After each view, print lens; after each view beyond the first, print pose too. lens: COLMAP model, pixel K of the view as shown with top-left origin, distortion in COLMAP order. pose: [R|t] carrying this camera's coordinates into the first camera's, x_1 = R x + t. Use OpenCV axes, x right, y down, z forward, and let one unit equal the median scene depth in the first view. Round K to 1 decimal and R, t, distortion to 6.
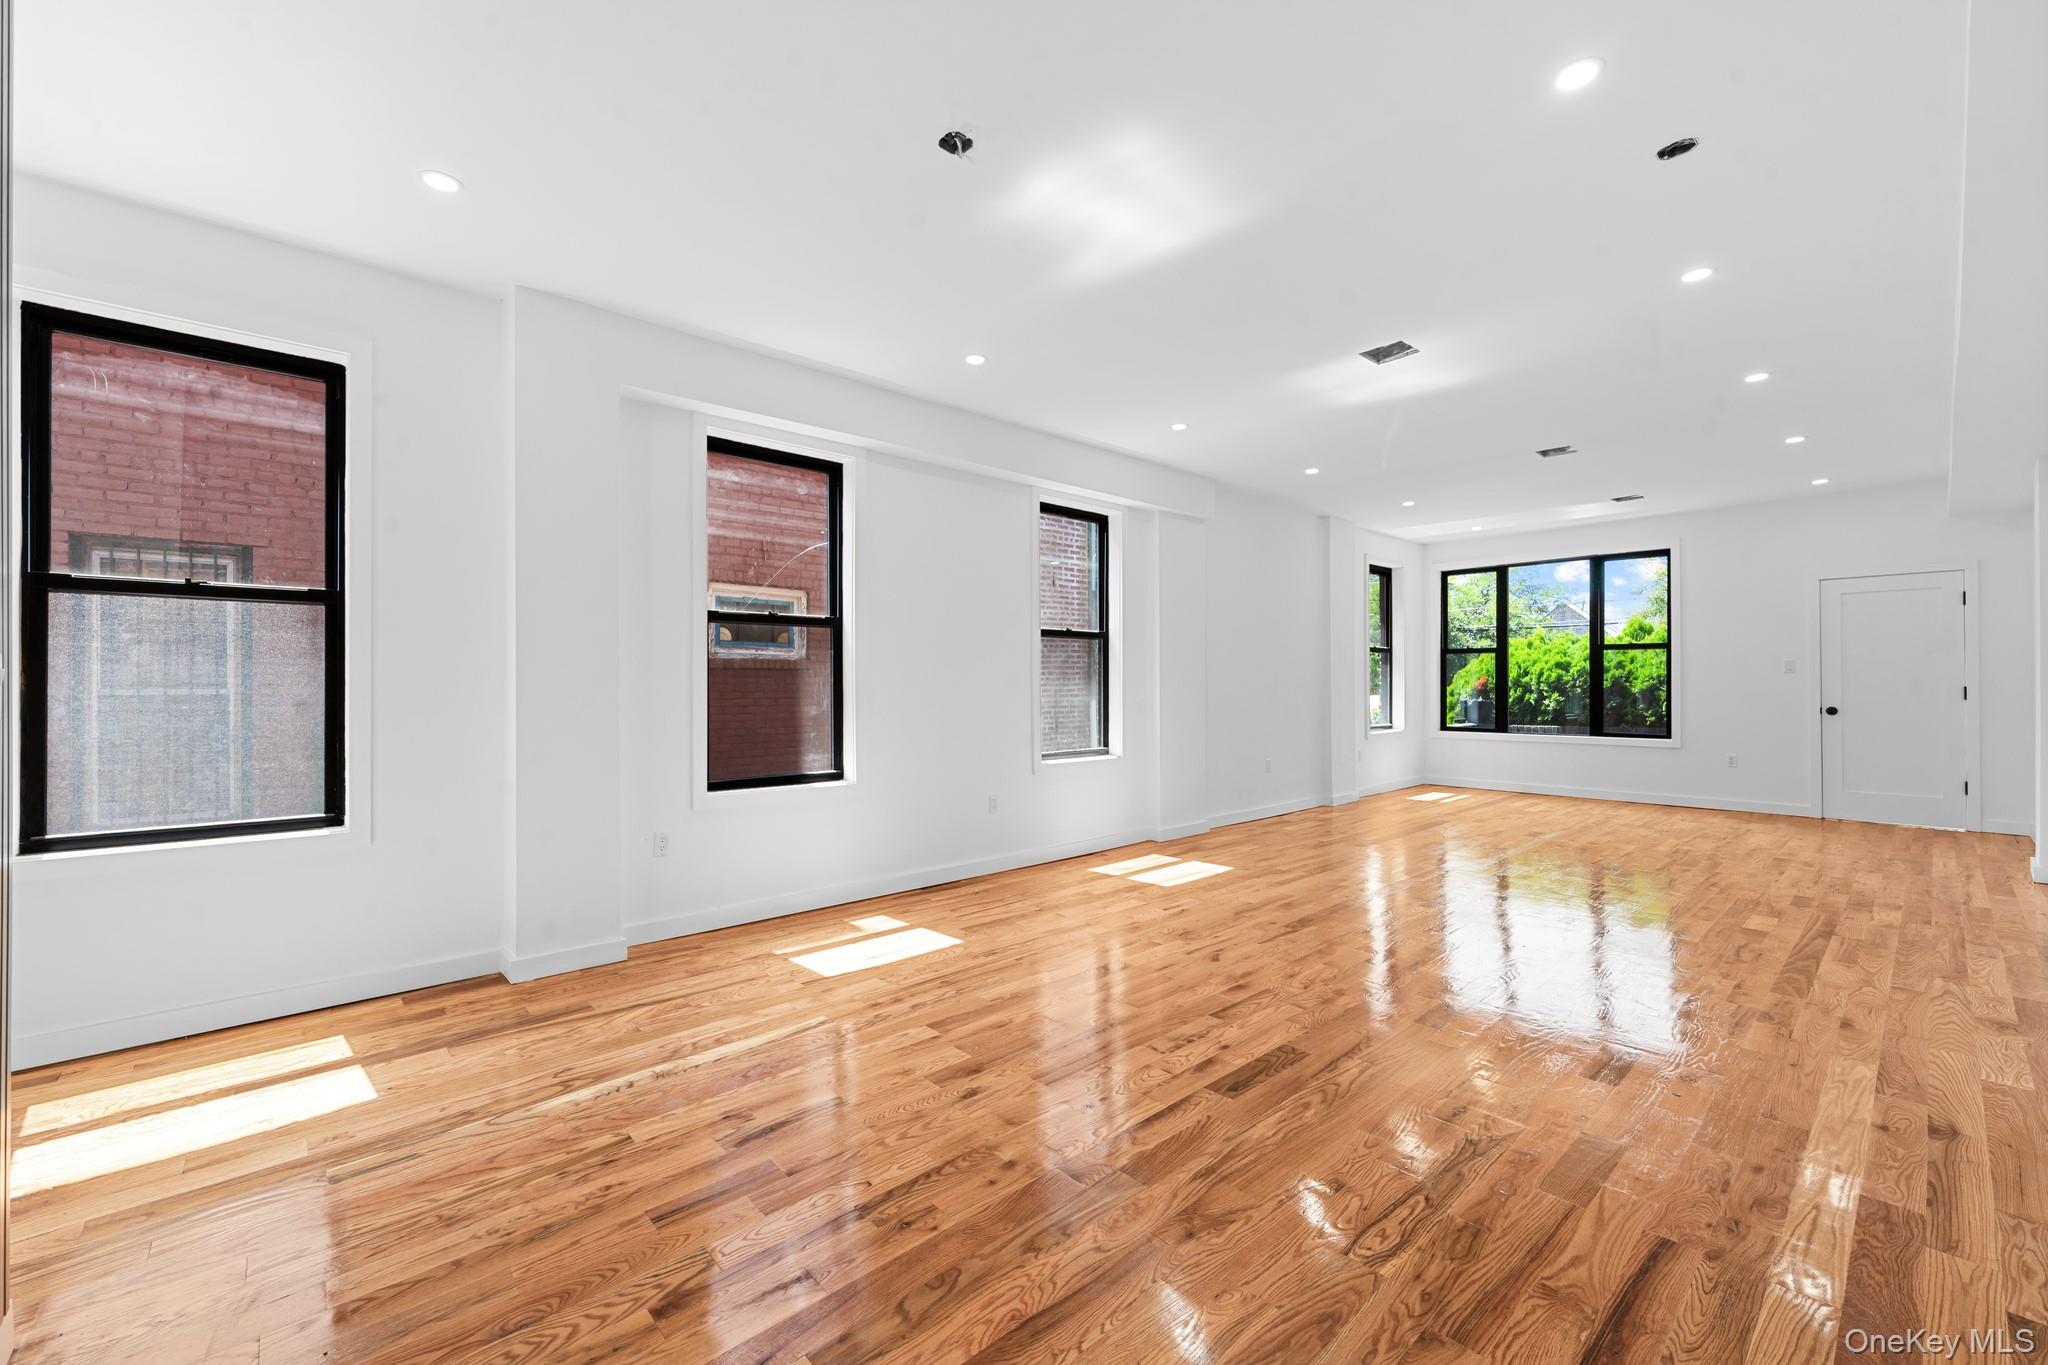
lens RADIAL K [[831.4, 0, 1015.1], [0, 831.4, 690.6], [0, 0, 1]] dist [-0.001074, 0.000264]
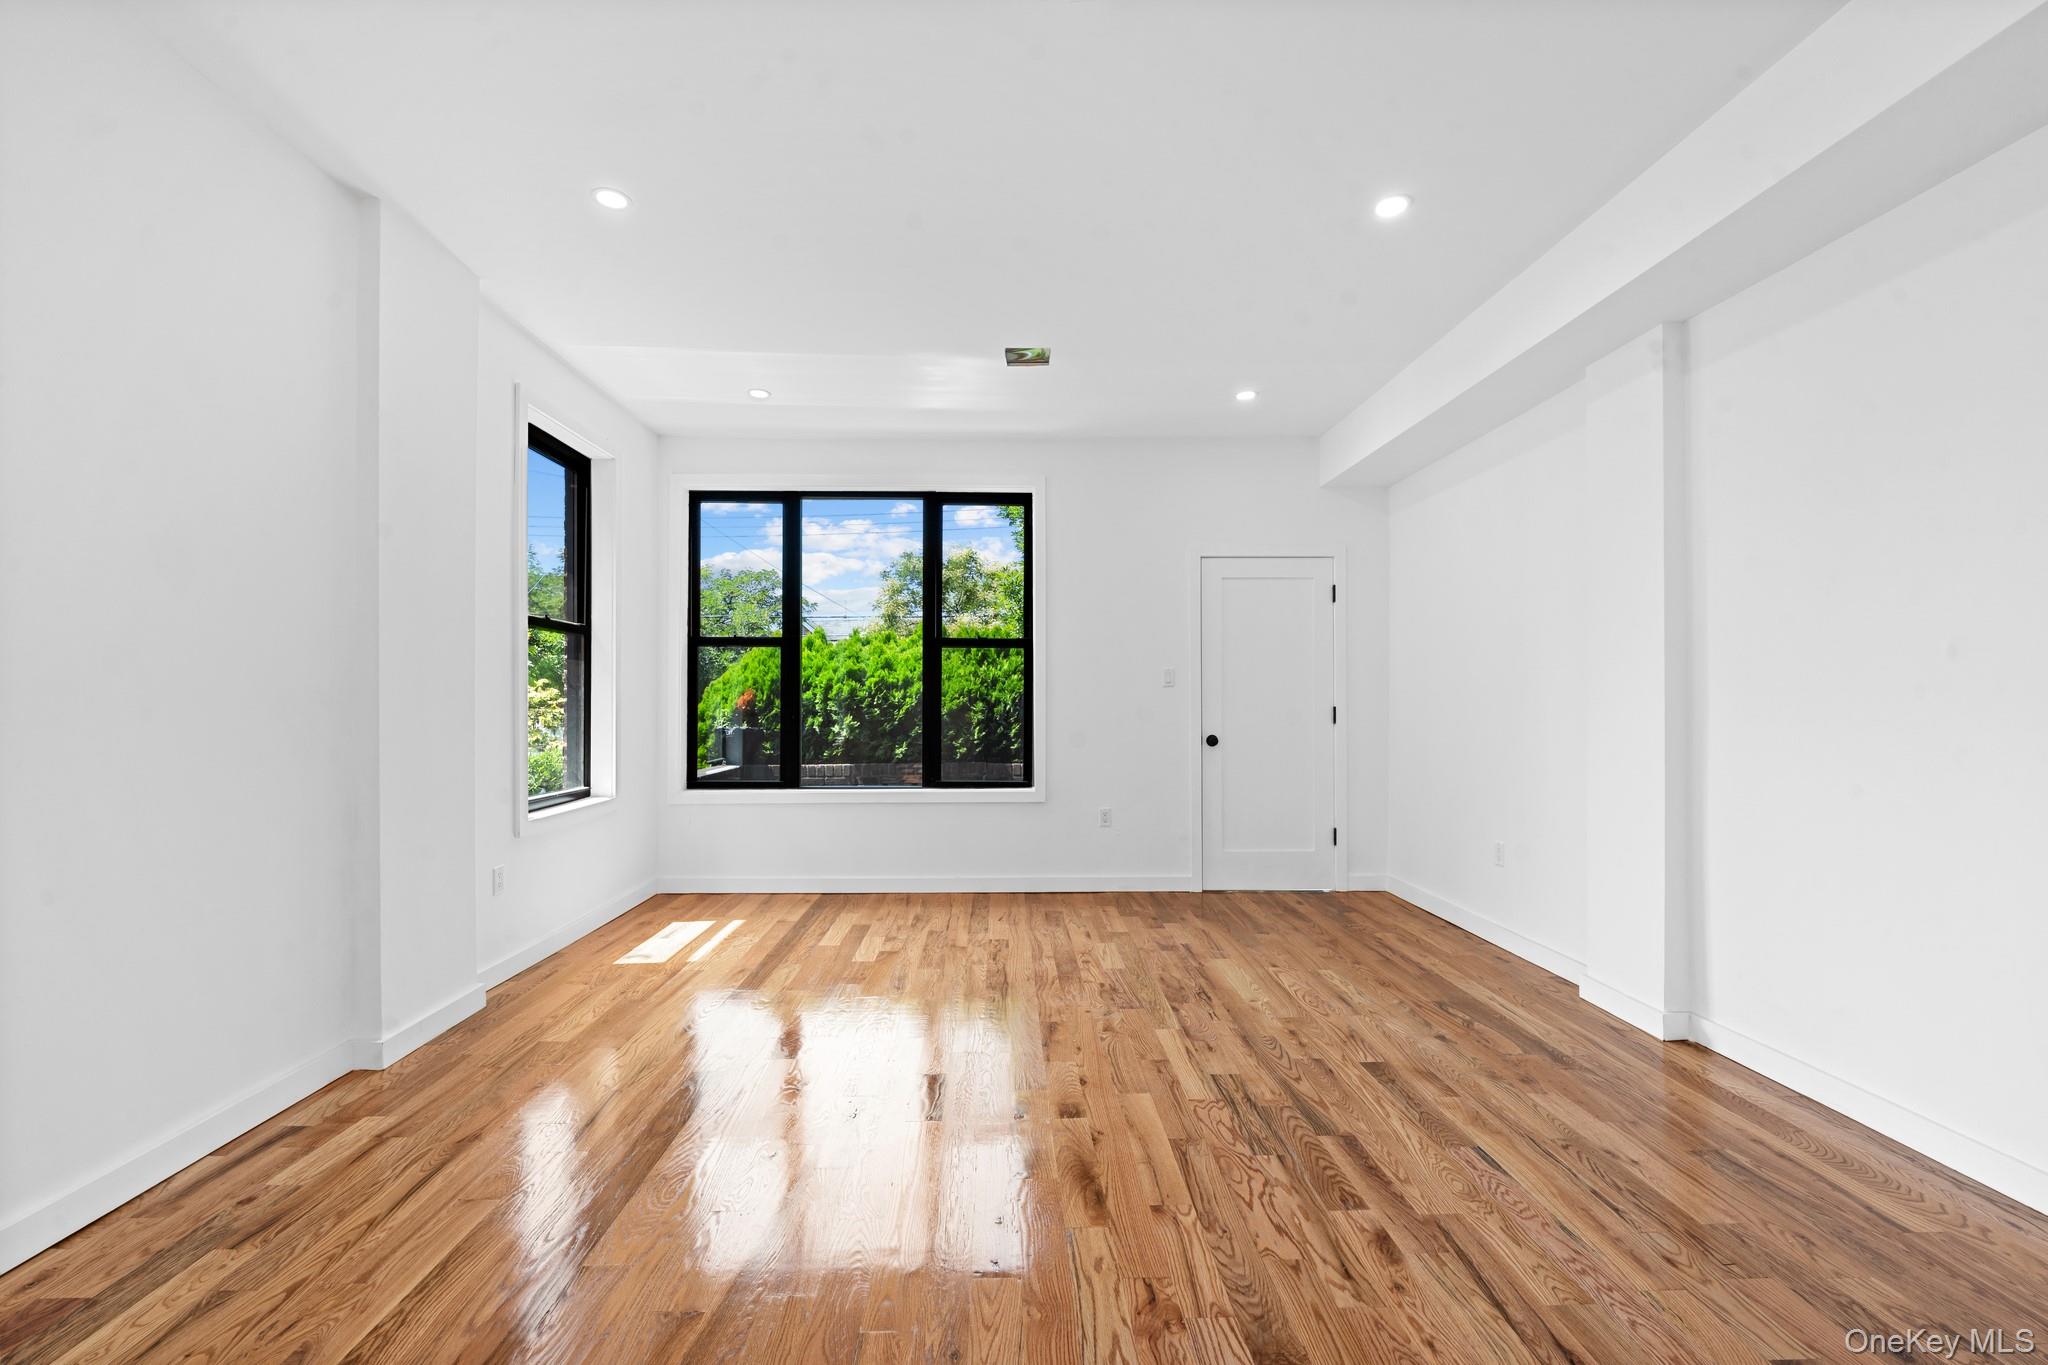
lens RADIAL K [[831.4, 0, 1015.1], [0, 831.4, 690.6], [0, 0, 1]] dist [-0.001074, 0.000264]
pose [[0.655228, 0.013678, 0.755307, 0.247300], [0.002801, 0.999785, -0.020535, -0.003347], [-0.755426, 0.015571, 0.655049, 0.492334]]
